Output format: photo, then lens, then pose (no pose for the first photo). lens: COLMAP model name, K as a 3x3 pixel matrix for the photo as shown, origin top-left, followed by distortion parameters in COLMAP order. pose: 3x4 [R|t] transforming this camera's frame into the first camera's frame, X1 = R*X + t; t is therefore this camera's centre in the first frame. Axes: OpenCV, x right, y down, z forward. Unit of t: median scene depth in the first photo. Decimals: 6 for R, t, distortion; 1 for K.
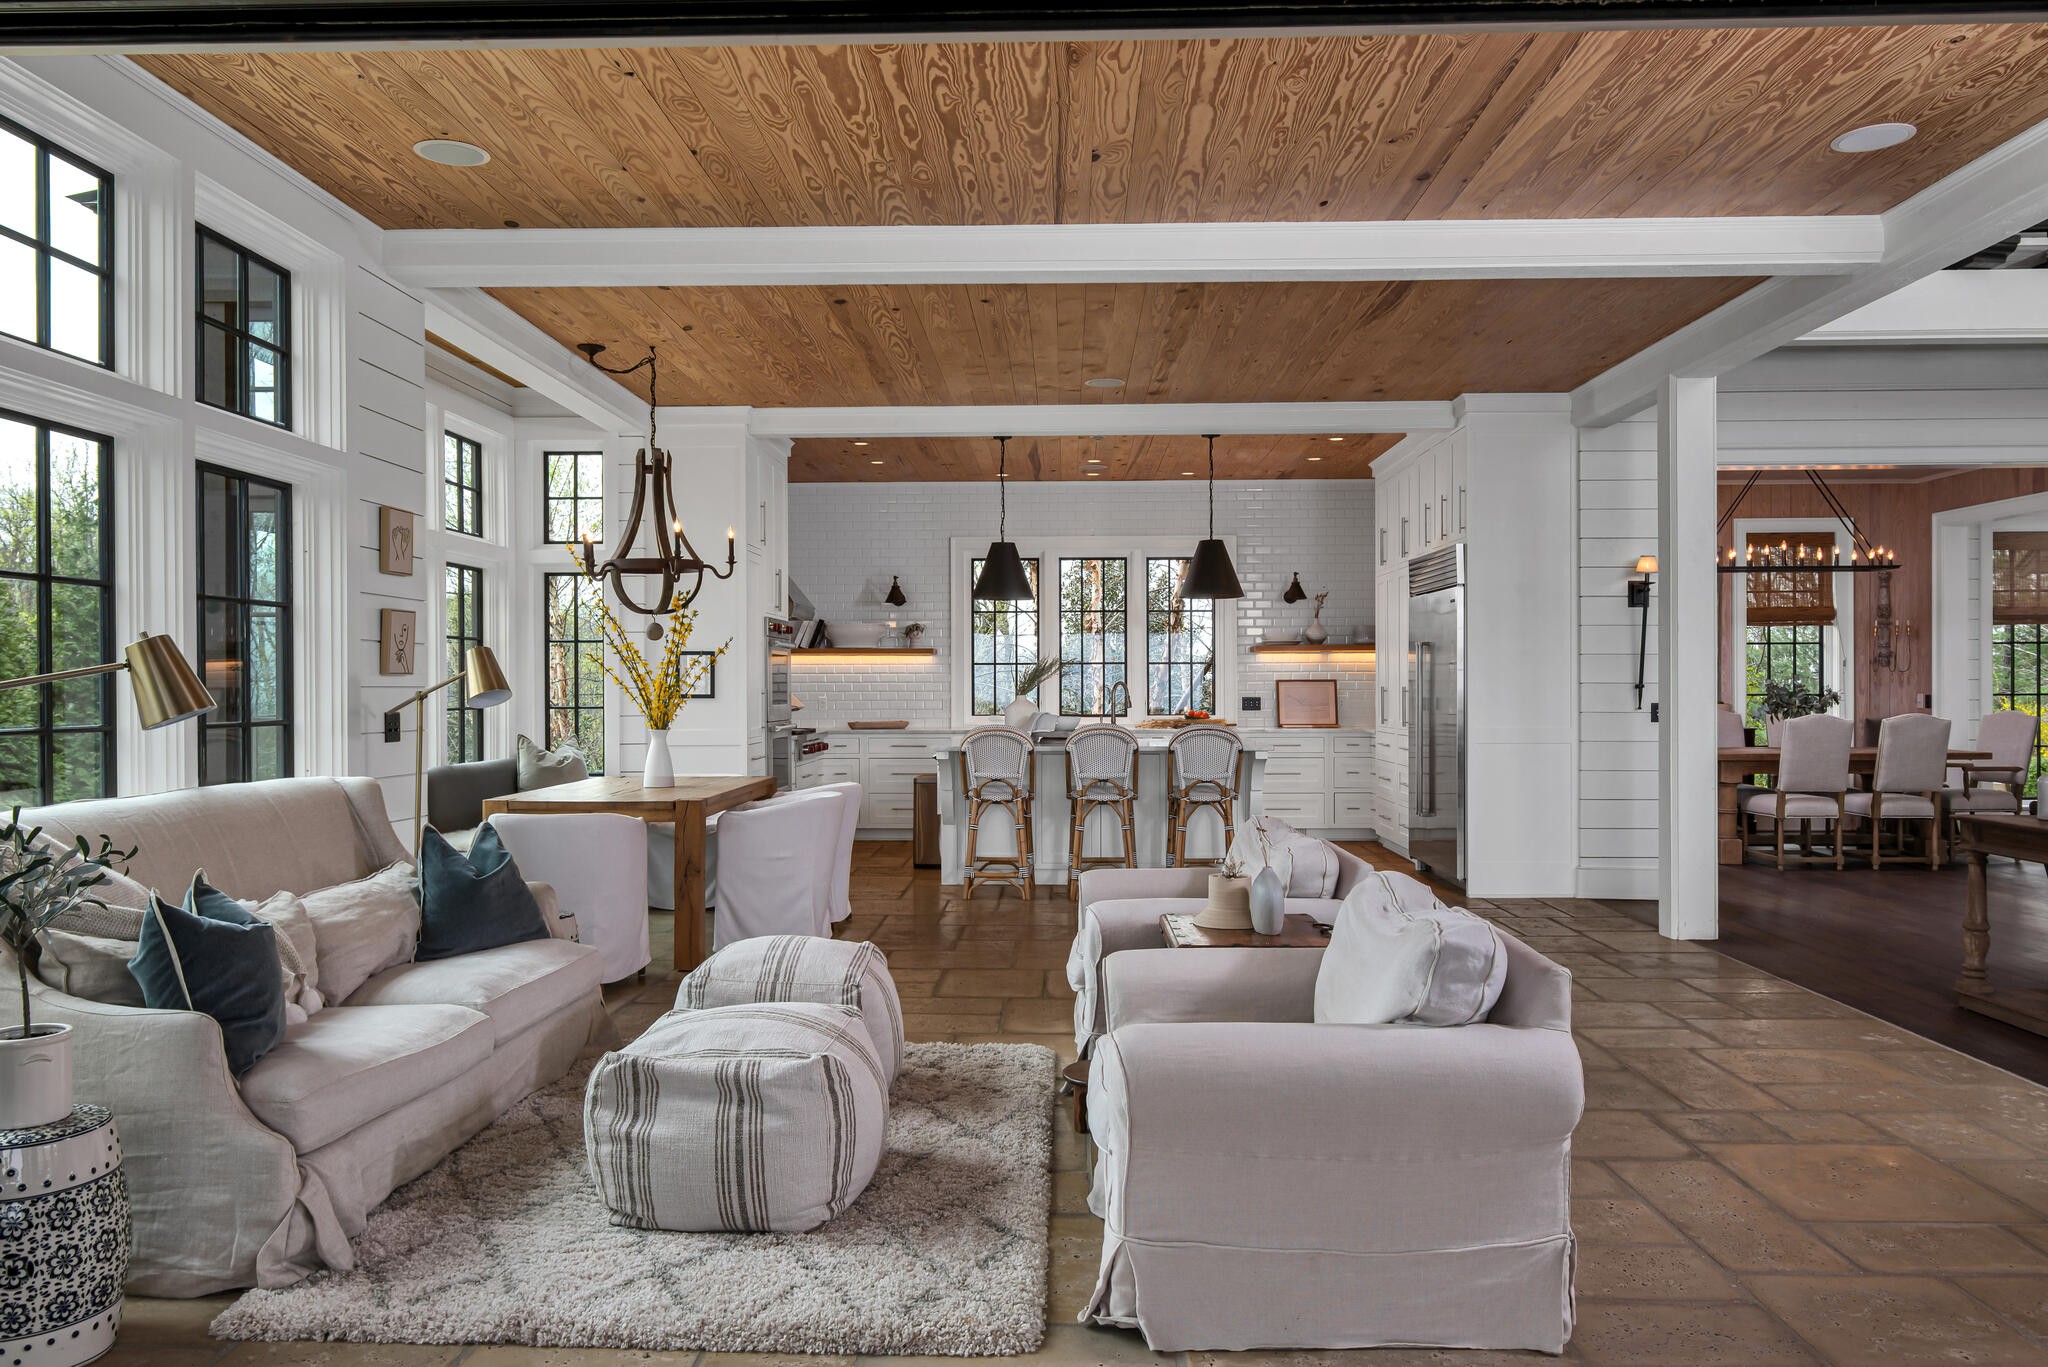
lens RADIAL K [[1427.8, 0, 1021.9], [0, 1427.8, 702.2], [0, 0, 1]] dist [-0.000044, 0.004485]
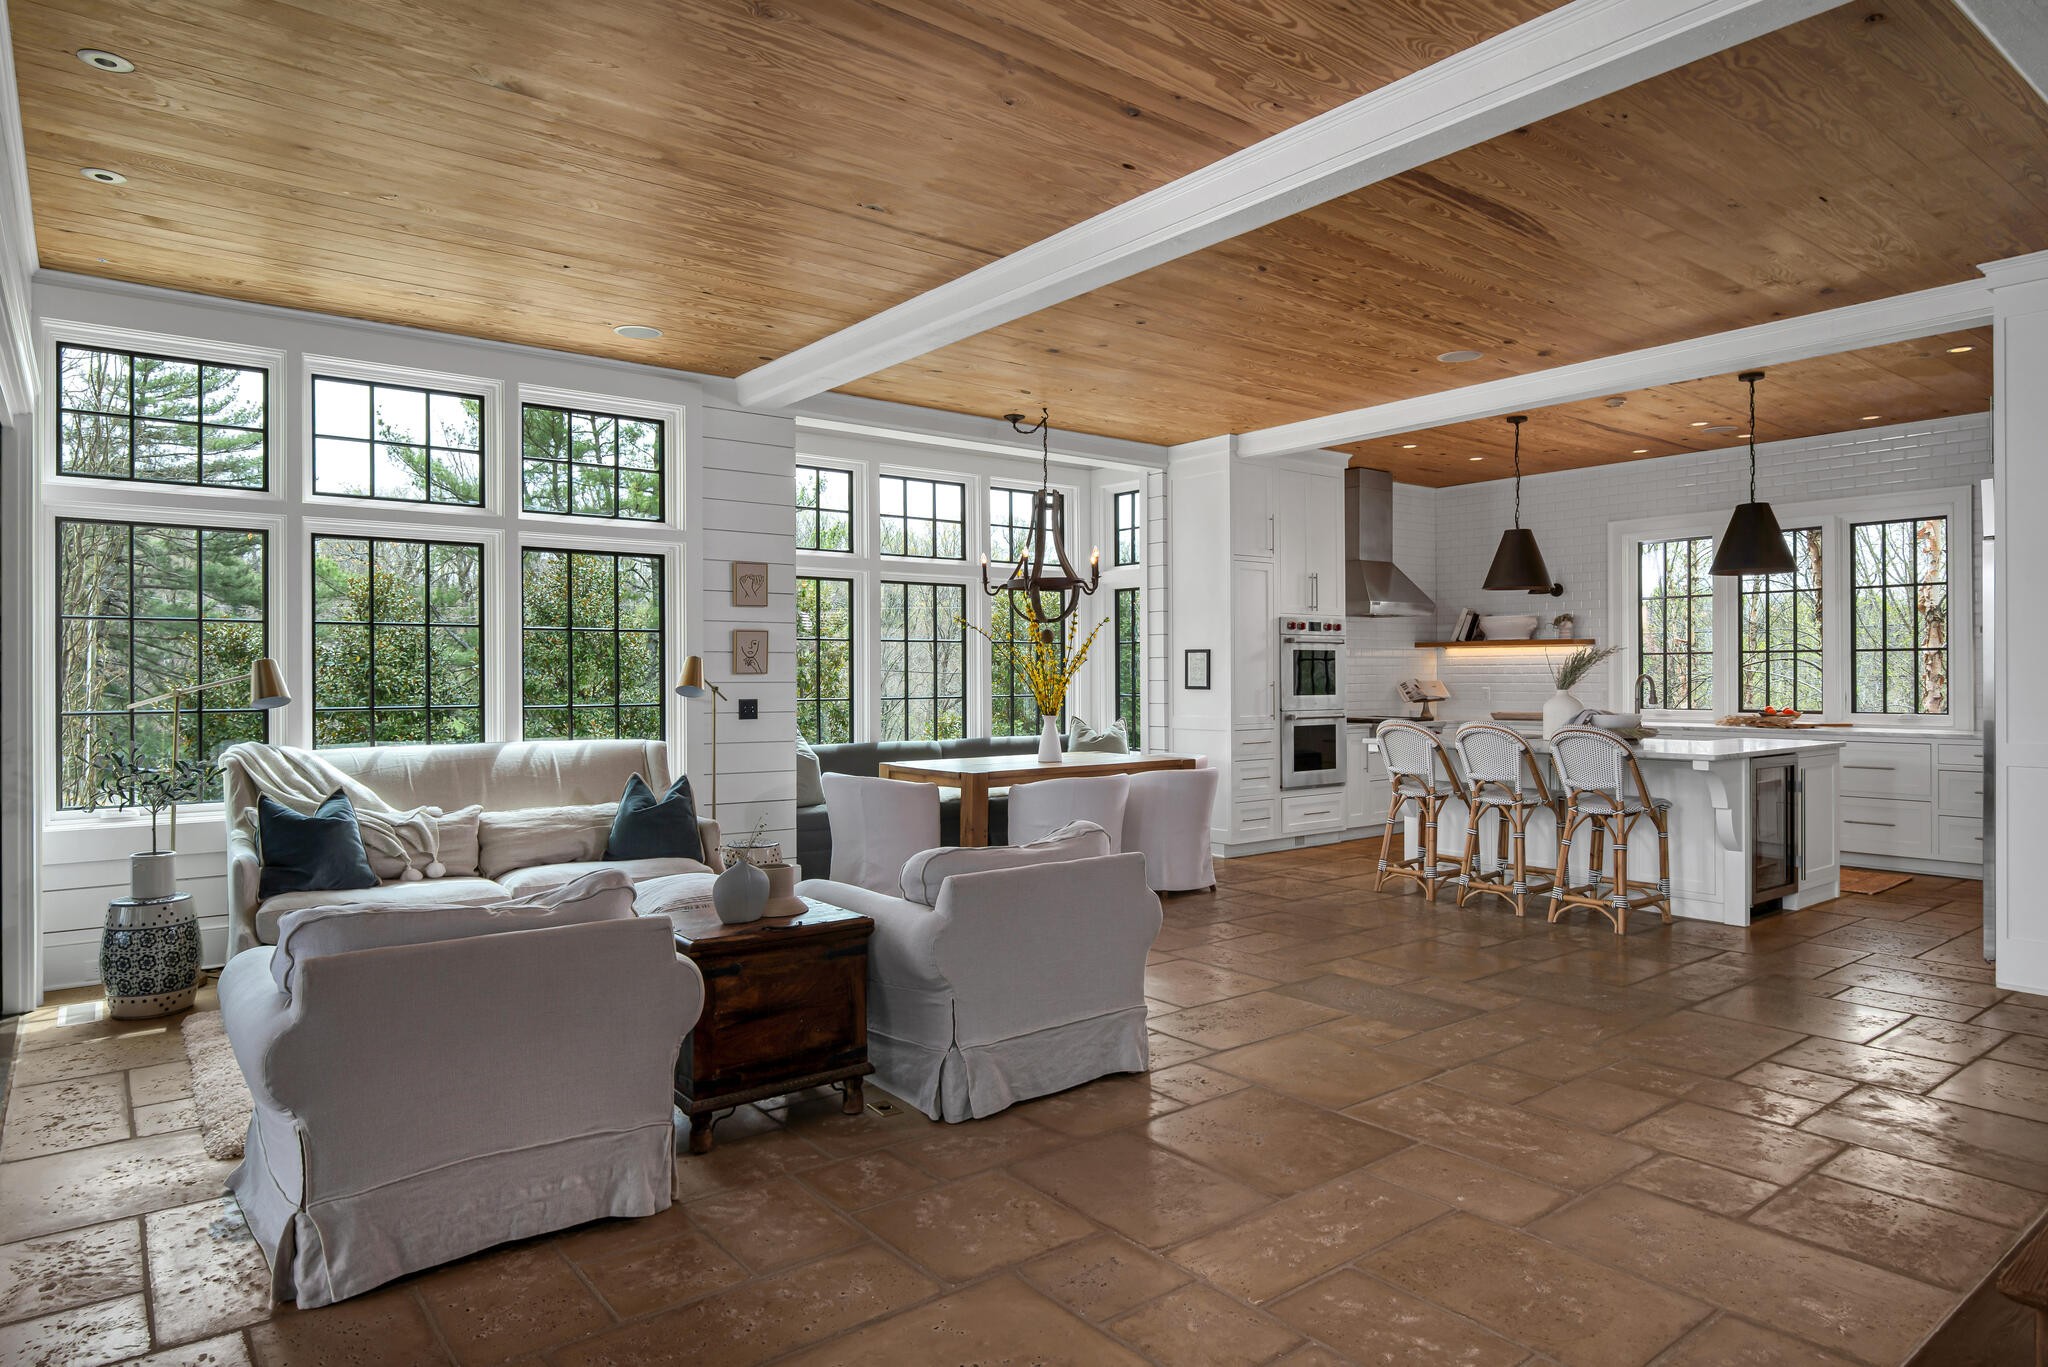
lens RADIAL K [[1204.1, 0, 1024.0], [0, 1204.1, 683.5], [0, 0, 1]] dist [-0.001547, -0.000204]
pose [[0.647788, 0.007670, -0.761782, 0.351622], [-0.007711, 0.999964, 0.003510, -0.008080], [0.761782, 0.003601, 0.647824, 0.202831]]
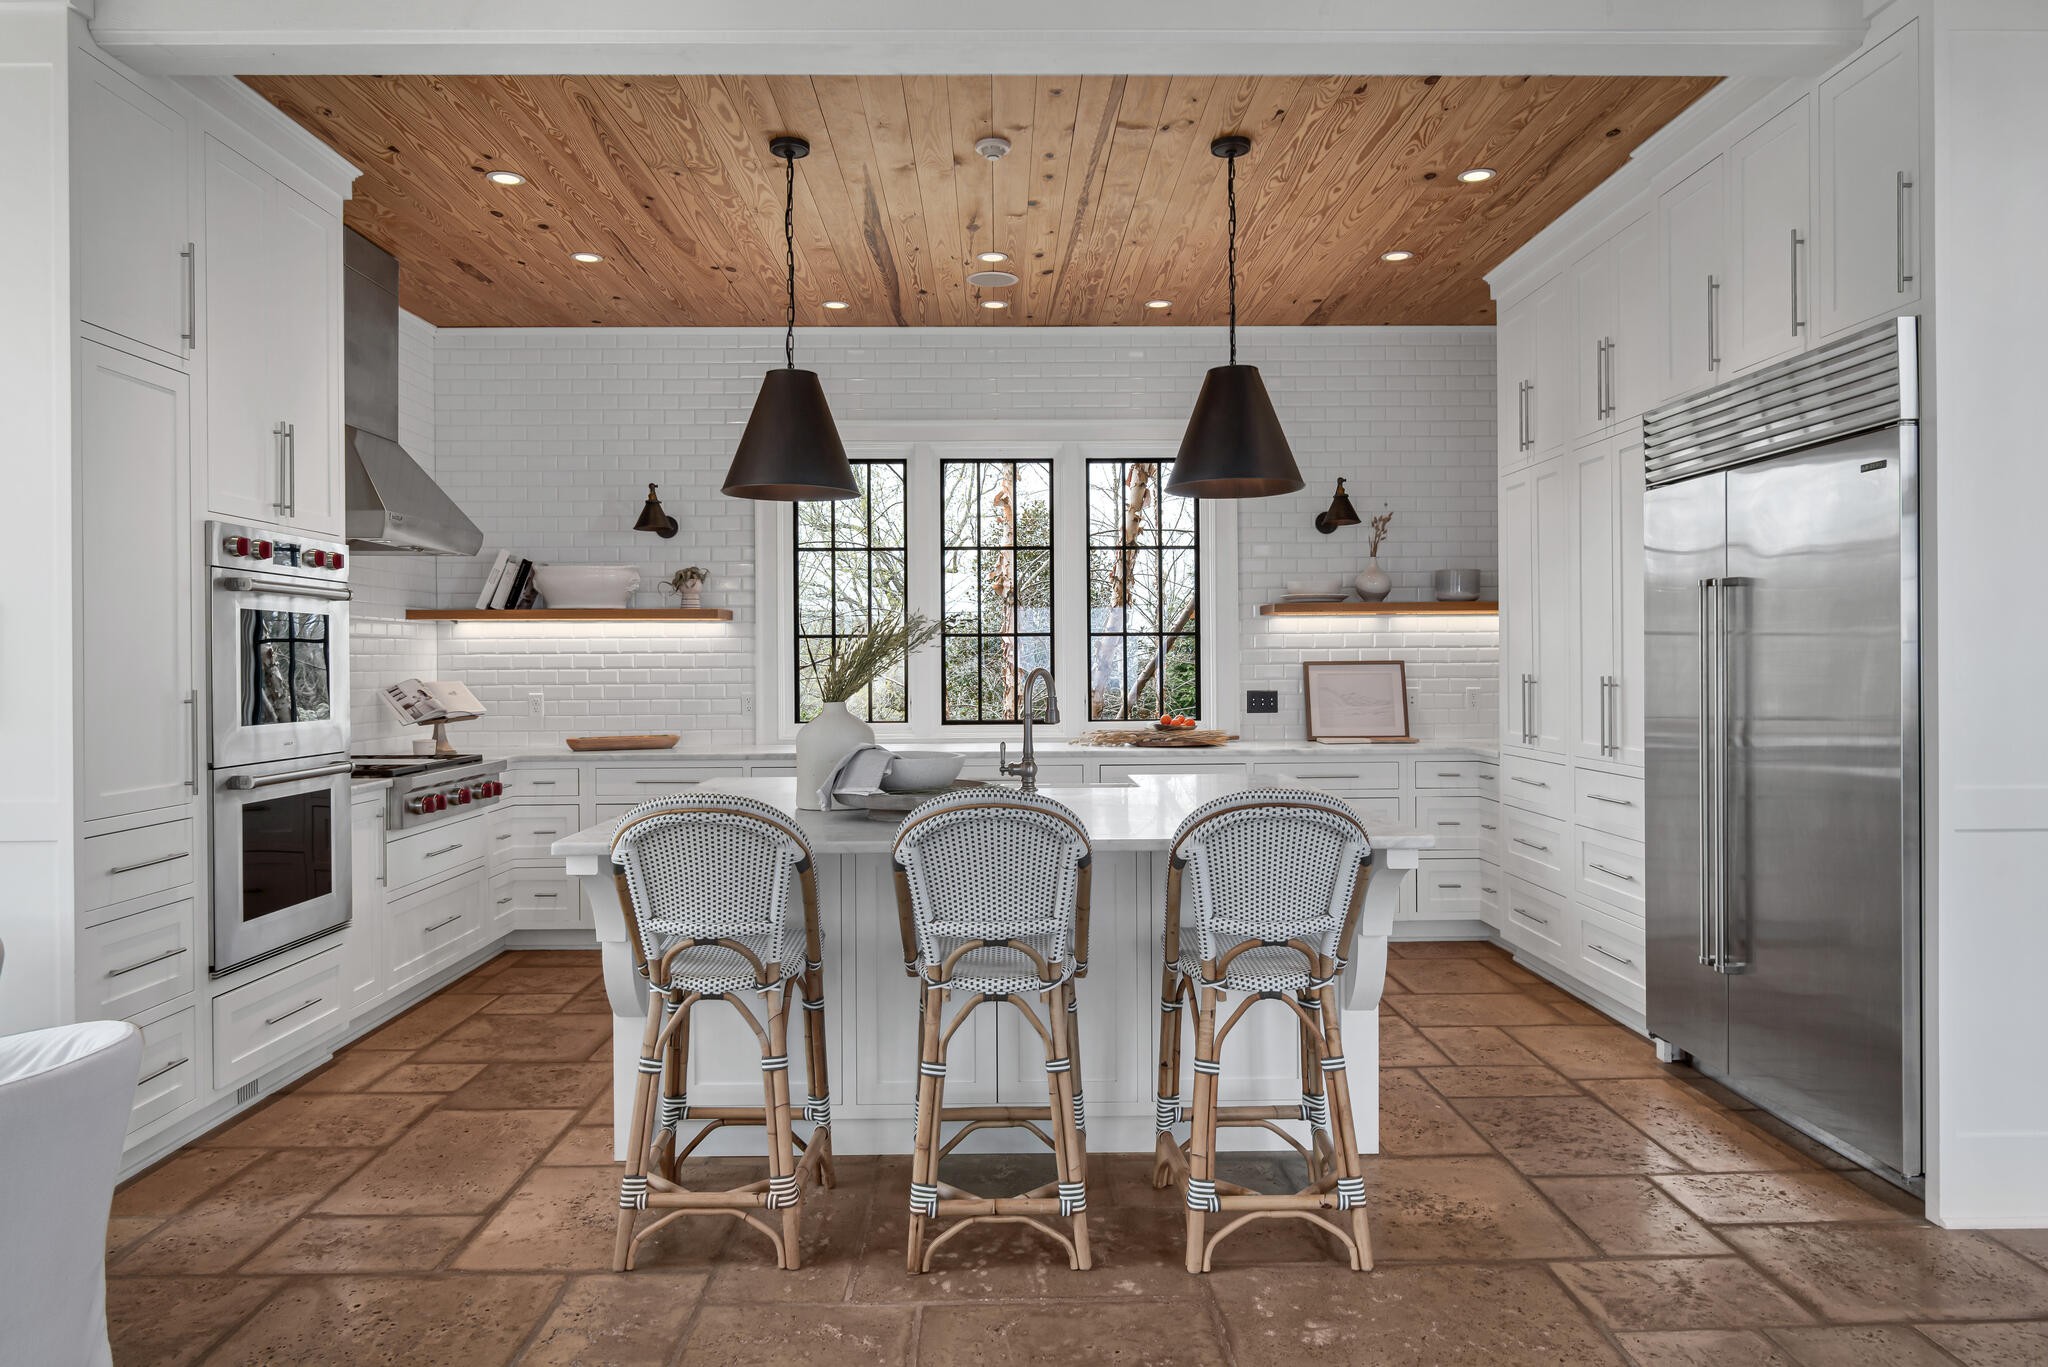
lens RADIAL K [[1328.4, 0, 1028.1], [0, 1328.4, 682.1], [0, 0, 1]] dist [0.001784, -0.000079]
pose [[0.998469, -0.004213, 0.055146, 0.036155], [0.004052, 0.999987, 0.003042, -0.010449], [-0.055158, -0.002814, 0.998474, 0.508637]]
